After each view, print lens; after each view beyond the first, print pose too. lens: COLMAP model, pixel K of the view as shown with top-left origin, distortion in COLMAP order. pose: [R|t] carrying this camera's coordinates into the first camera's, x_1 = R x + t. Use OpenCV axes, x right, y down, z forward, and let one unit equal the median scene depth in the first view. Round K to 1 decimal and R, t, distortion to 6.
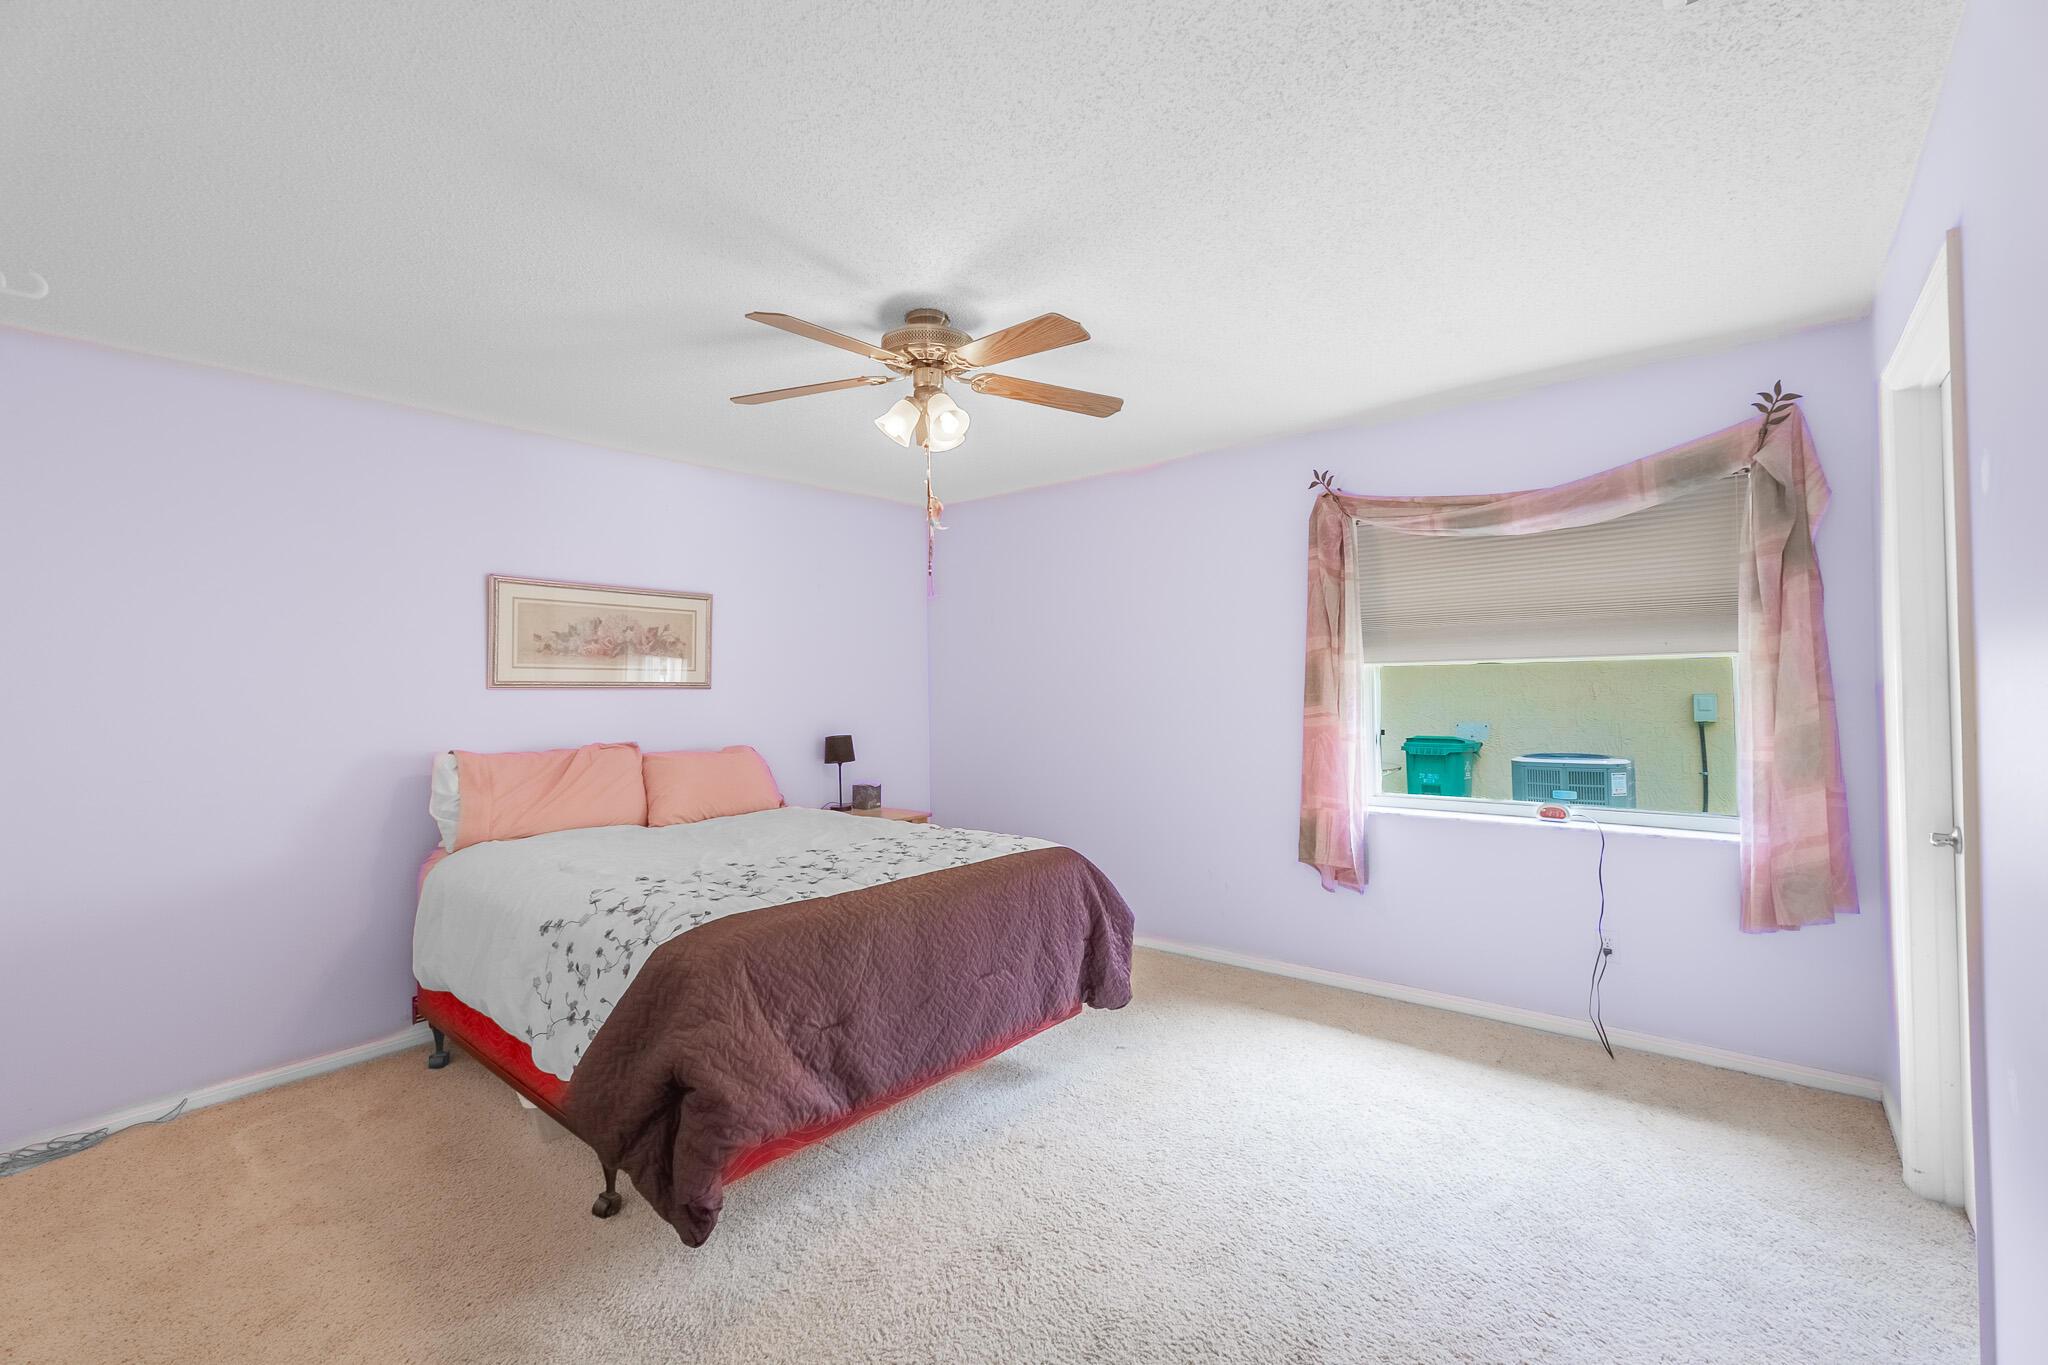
lens RADIAL K [[865.8, 0, 1028.6], [0, 865.8, 683.9], [0, 0, 1]] dist [0.006420, 0.000000]
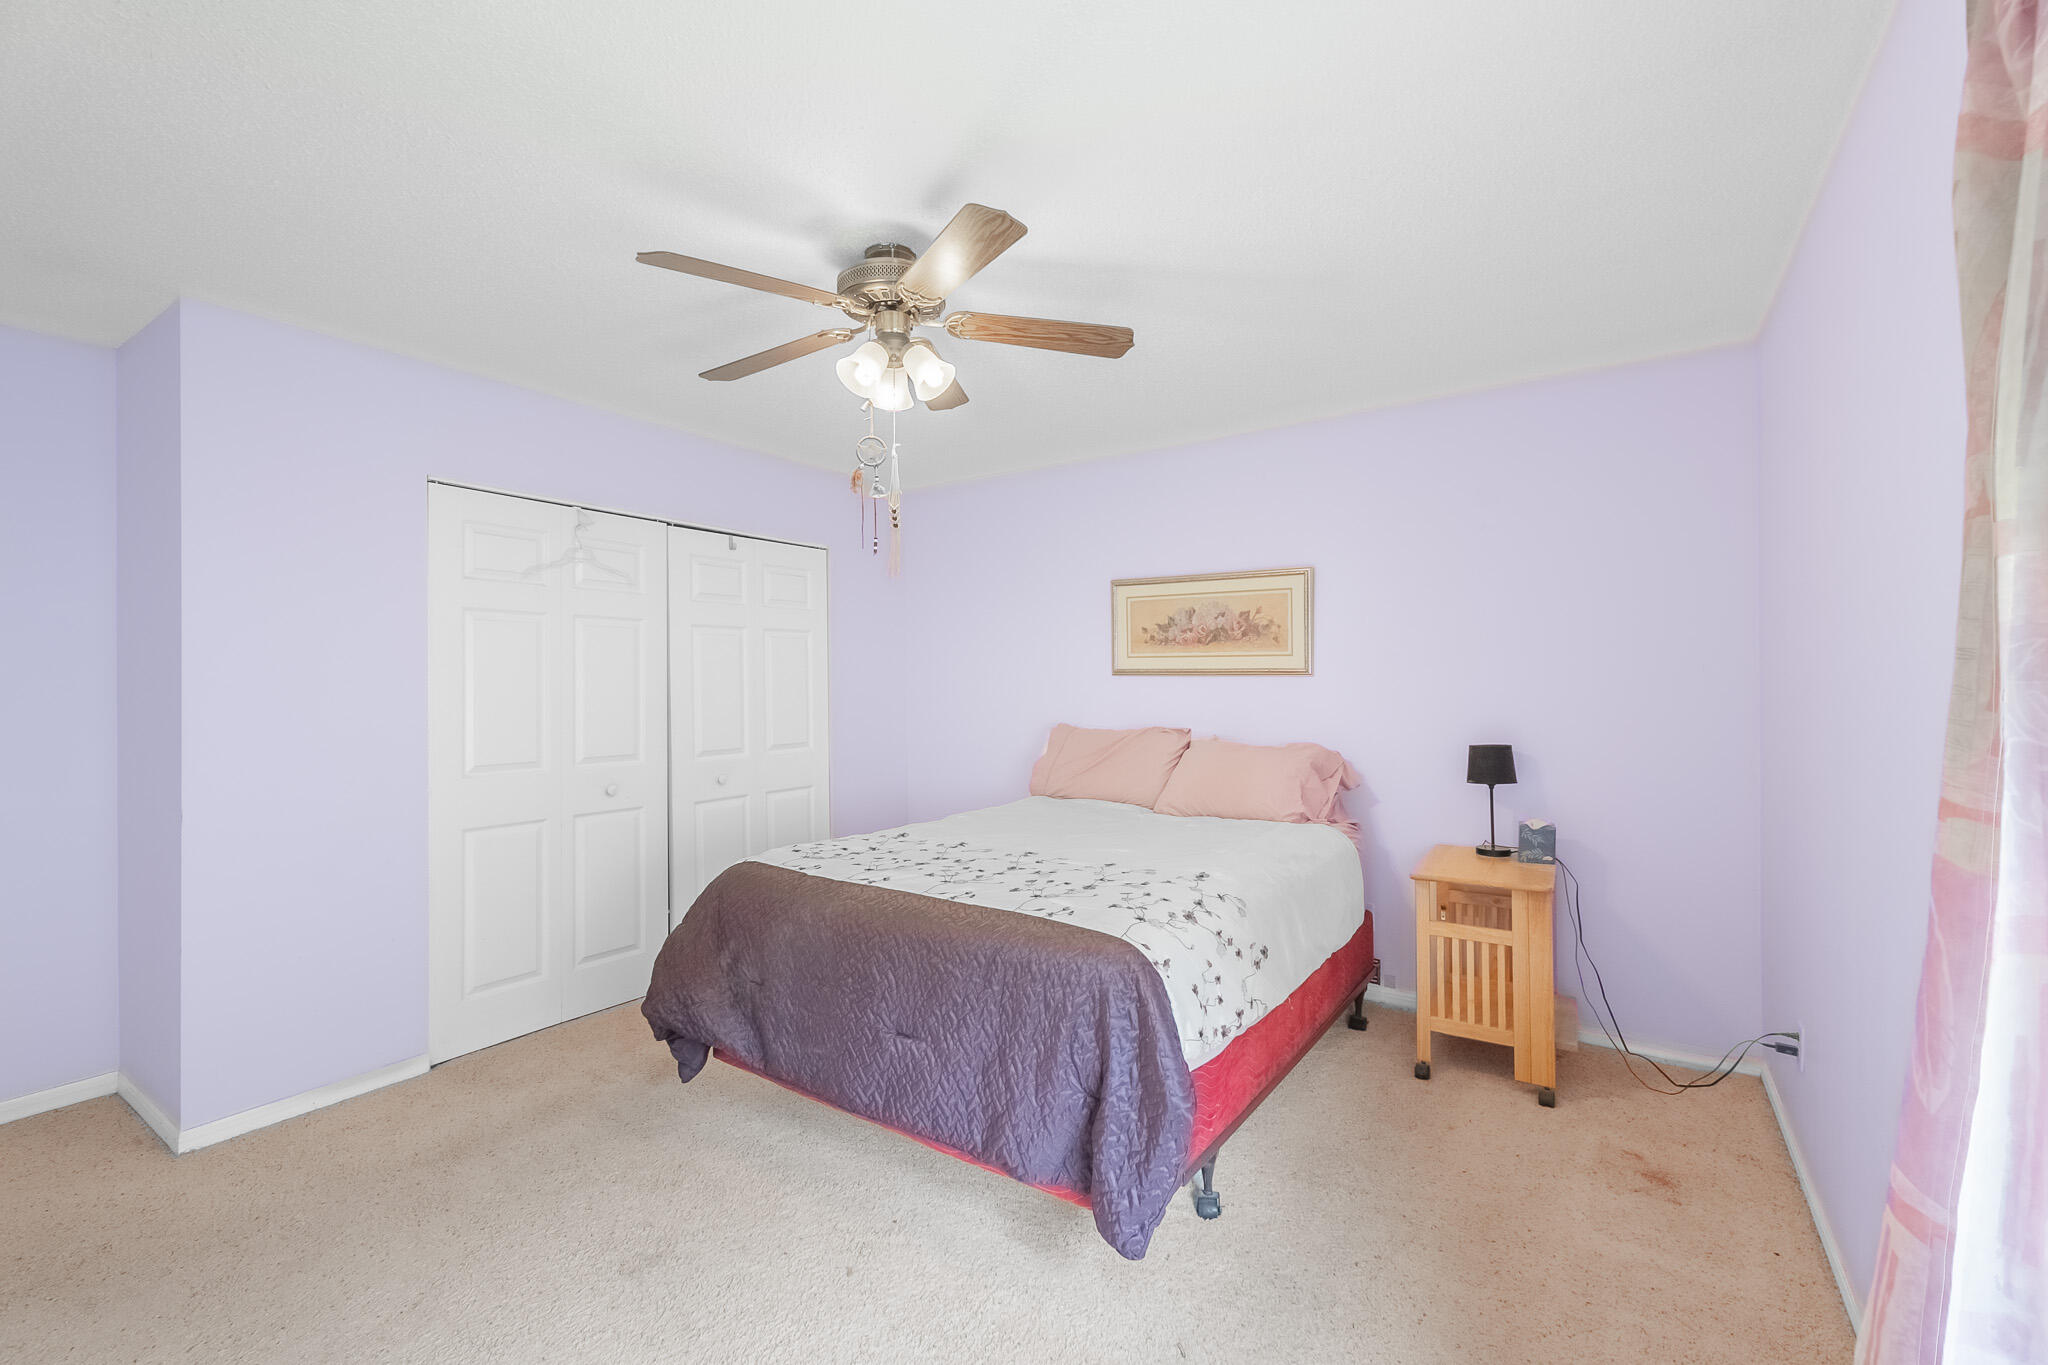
lens RADIAL K [[865.8, 0, 1025.9], [0, 865.8, 673.7], [0, 0, 1]] dist [0.006420, 0.000000]
pose [[0.124324, -0.000307, -0.992242, 0.508539], [0.006846, 0.999976, 0.000549, 0.001280], [0.992218, -0.006861, 0.124324, 0.675912]]
